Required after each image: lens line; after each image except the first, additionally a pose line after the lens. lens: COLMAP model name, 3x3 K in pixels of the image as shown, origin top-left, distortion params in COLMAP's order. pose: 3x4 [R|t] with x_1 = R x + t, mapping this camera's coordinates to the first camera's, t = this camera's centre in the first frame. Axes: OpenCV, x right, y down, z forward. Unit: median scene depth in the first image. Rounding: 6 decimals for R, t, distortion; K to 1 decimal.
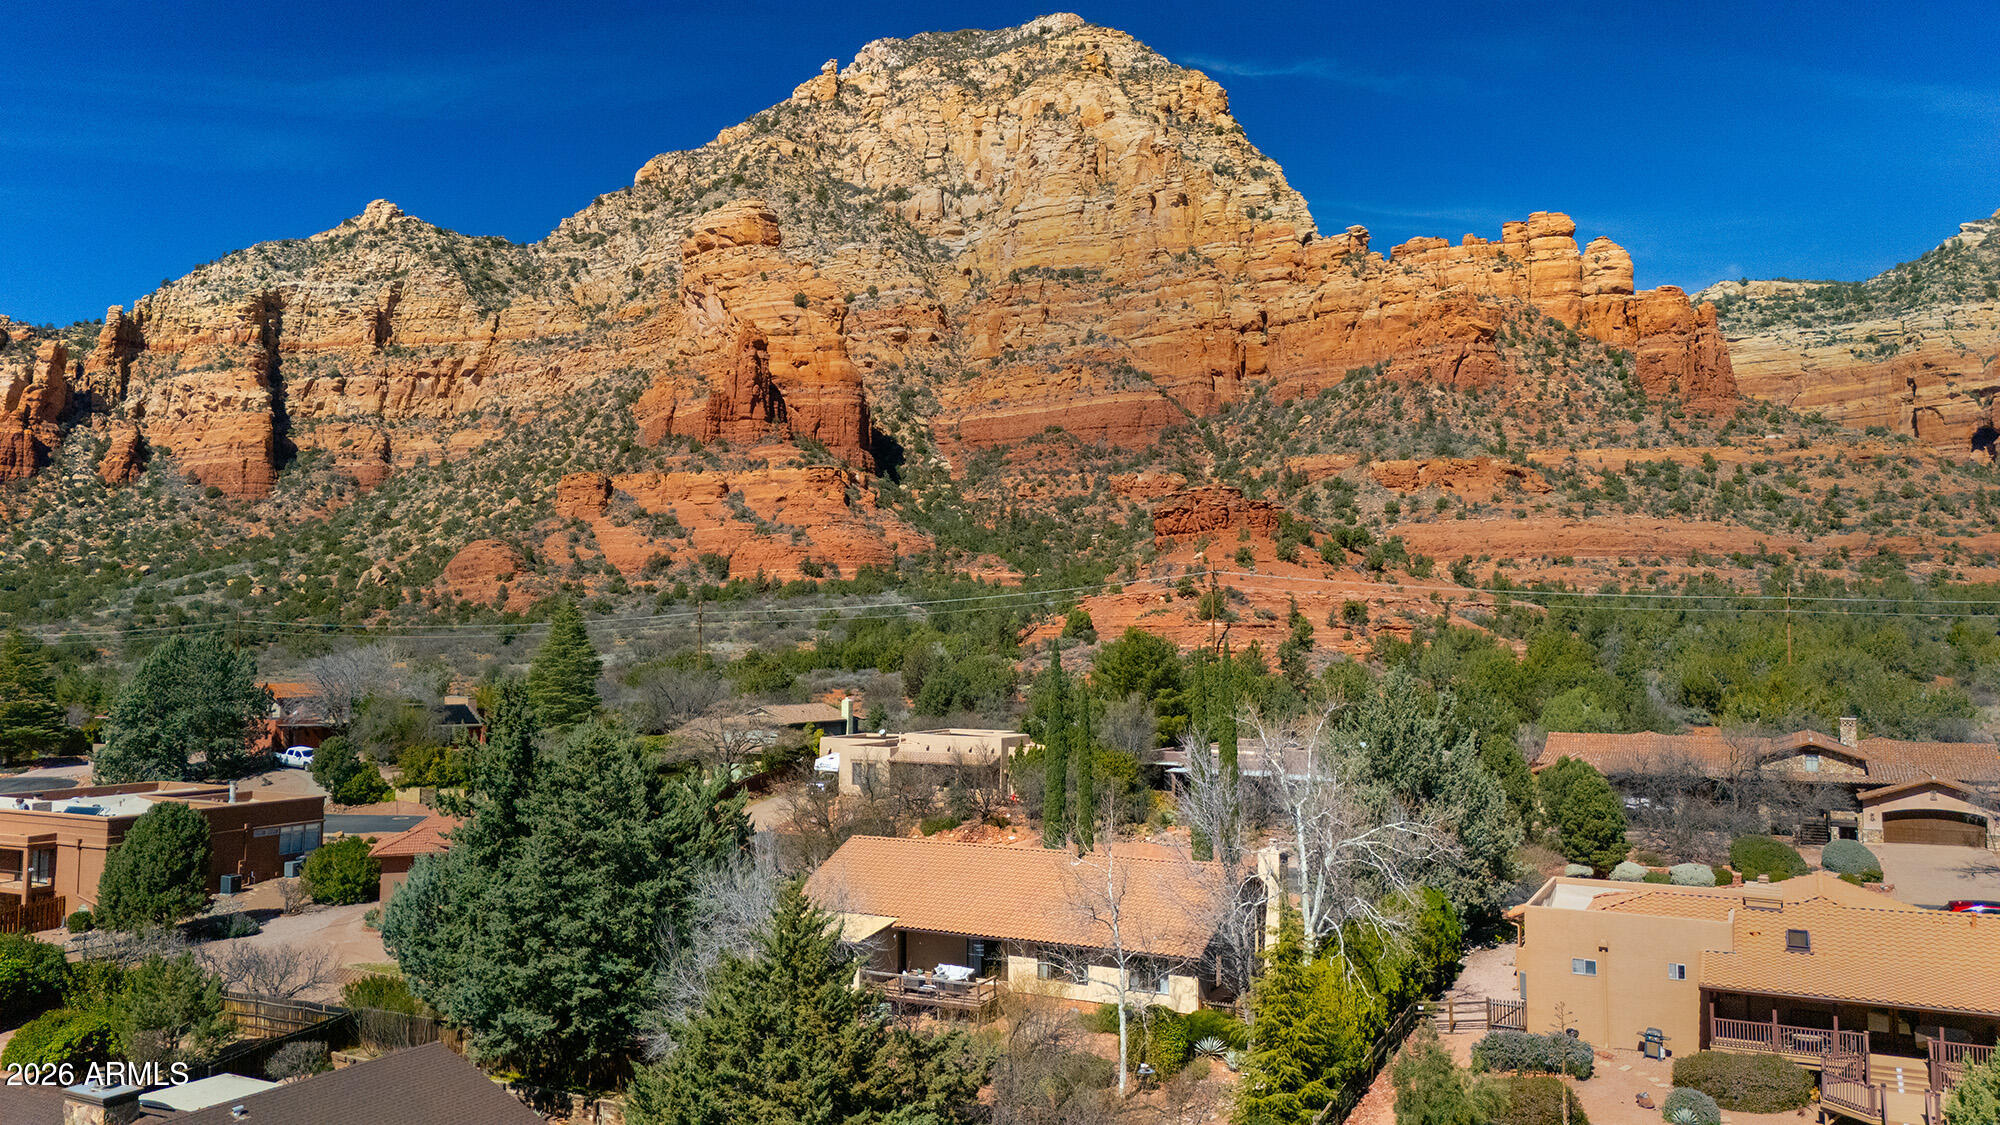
lens RADIAL K [[1469.1, 0, 999.9], [0, 1469.1, 574.9], [0, 0, 1]] dist [0.092903, -0.126868]
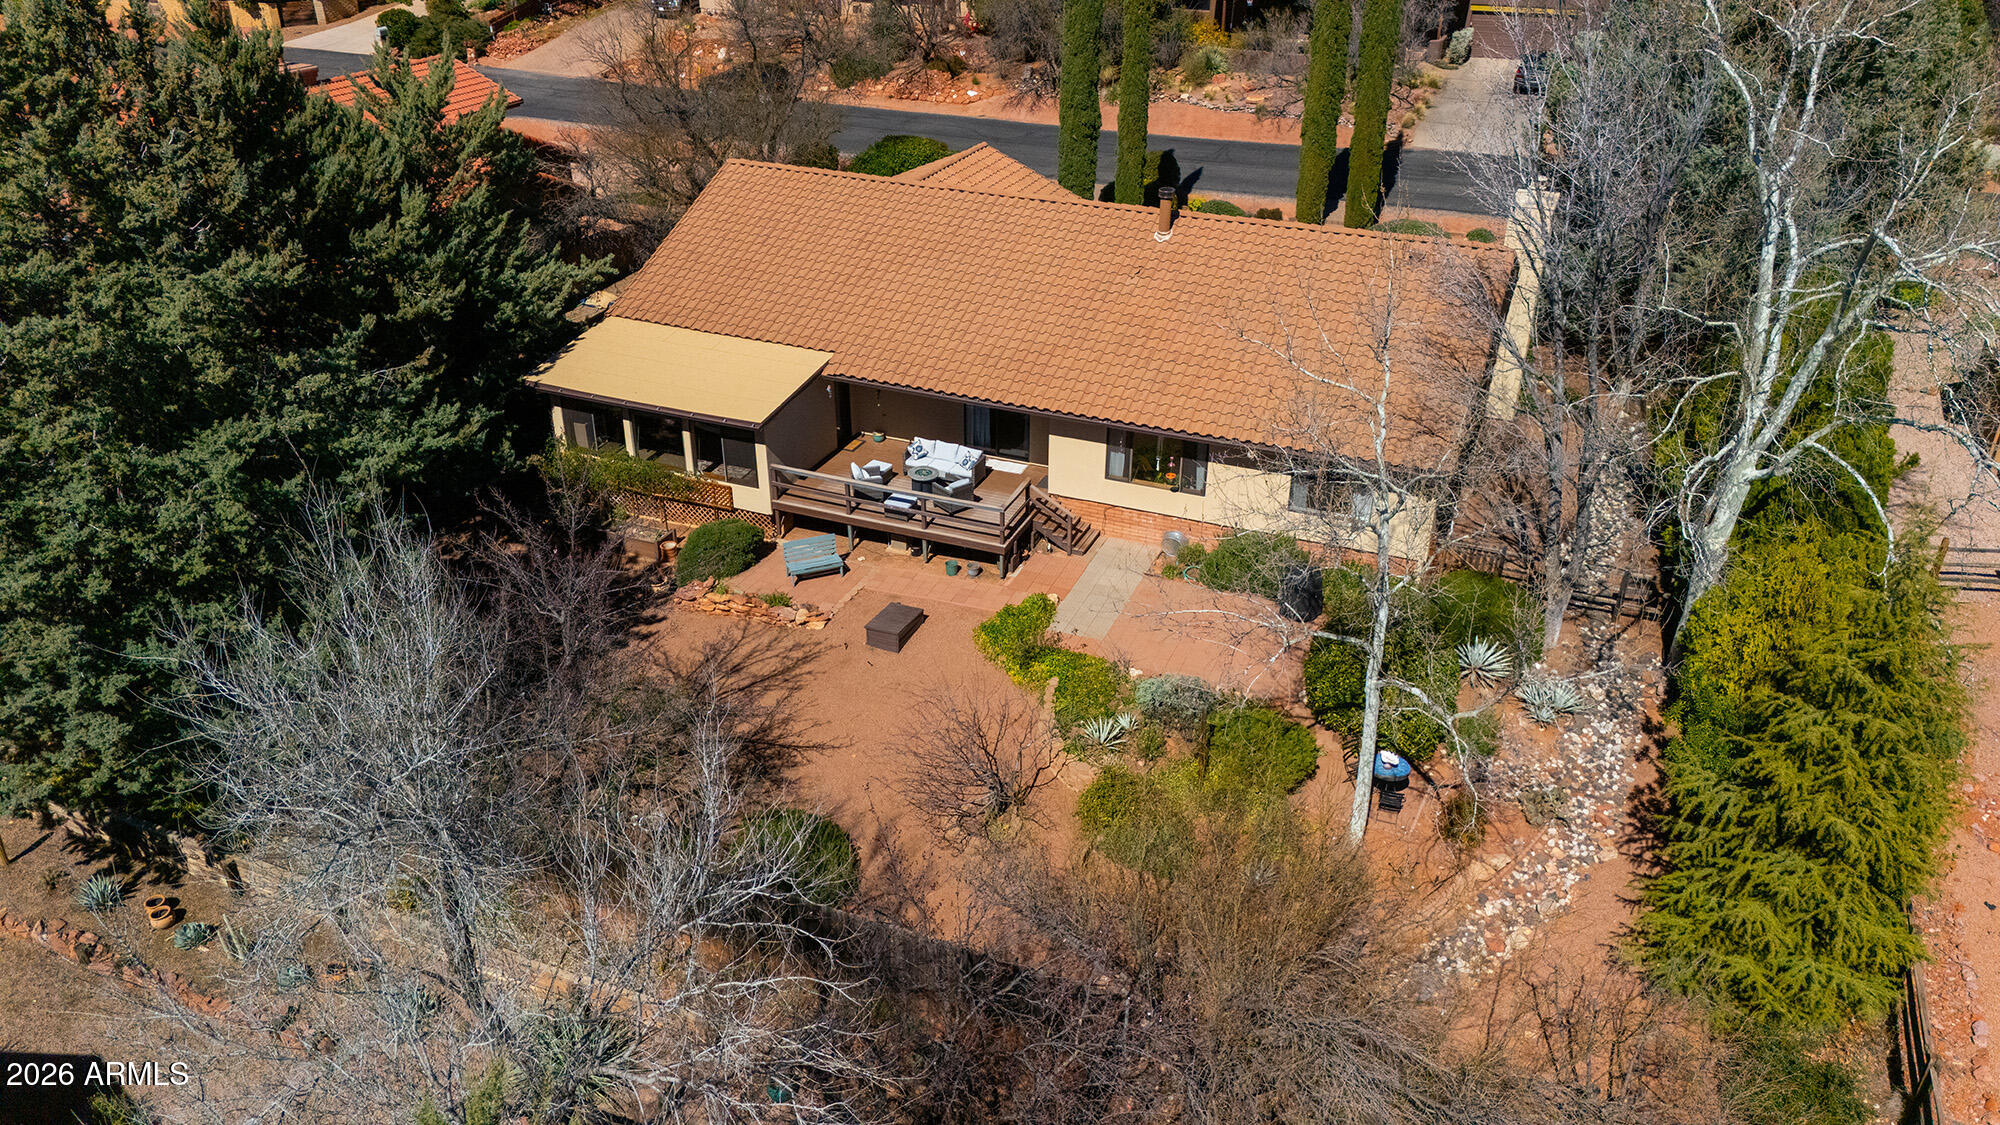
lens RADIAL K [[1449.3, 0, 1000.0], [0, 1449.3, 562.5], [0, 0, 1]] dist [0.105615, -0.151347]
pose [[0.997329, -0.033641, 0.064834, -0.024665], [-0.005011, 0.854022, 0.520213, 0.013937], [-0.072870, -0.519148, 0.851572, 0.278996]]
